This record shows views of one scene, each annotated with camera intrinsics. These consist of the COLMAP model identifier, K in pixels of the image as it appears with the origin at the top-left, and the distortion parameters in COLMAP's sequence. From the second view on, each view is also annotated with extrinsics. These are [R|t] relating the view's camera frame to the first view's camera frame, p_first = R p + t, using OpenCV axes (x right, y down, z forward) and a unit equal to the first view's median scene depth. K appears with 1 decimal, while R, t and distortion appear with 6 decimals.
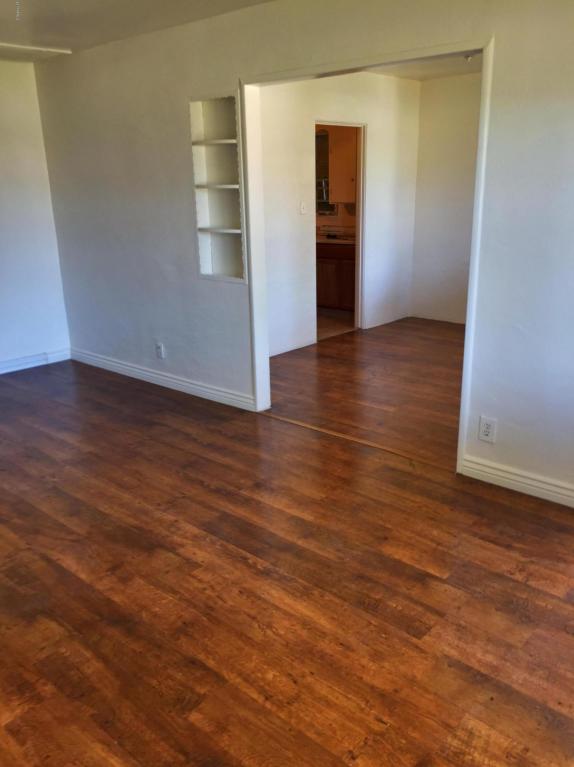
lens RADIAL K [[660.3, 0, 287.3], [0, 660.3, 383.9], [0, 0, 1]] dist [0.046860, -0.054258]
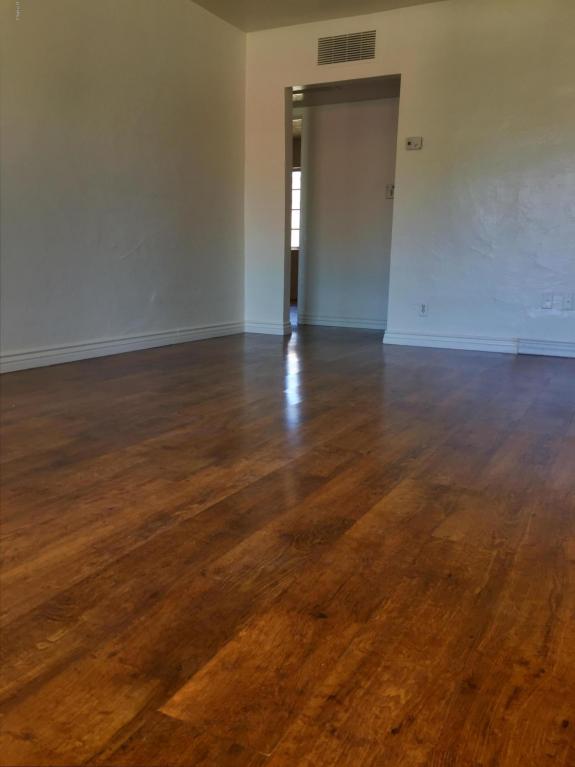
lens RADIAL K [[660.3, 0, 287.9], [0, 660.3, 383.3], [0, 0, 1]] dist [0.046860, -0.054258]
pose [[0.248045, 0.207550, -0.946254, 0.552084], [-0.313546, 0.941403, 0.124295, 0.053045], [0.916604, 0.265863, 0.298587, 0.883618]]
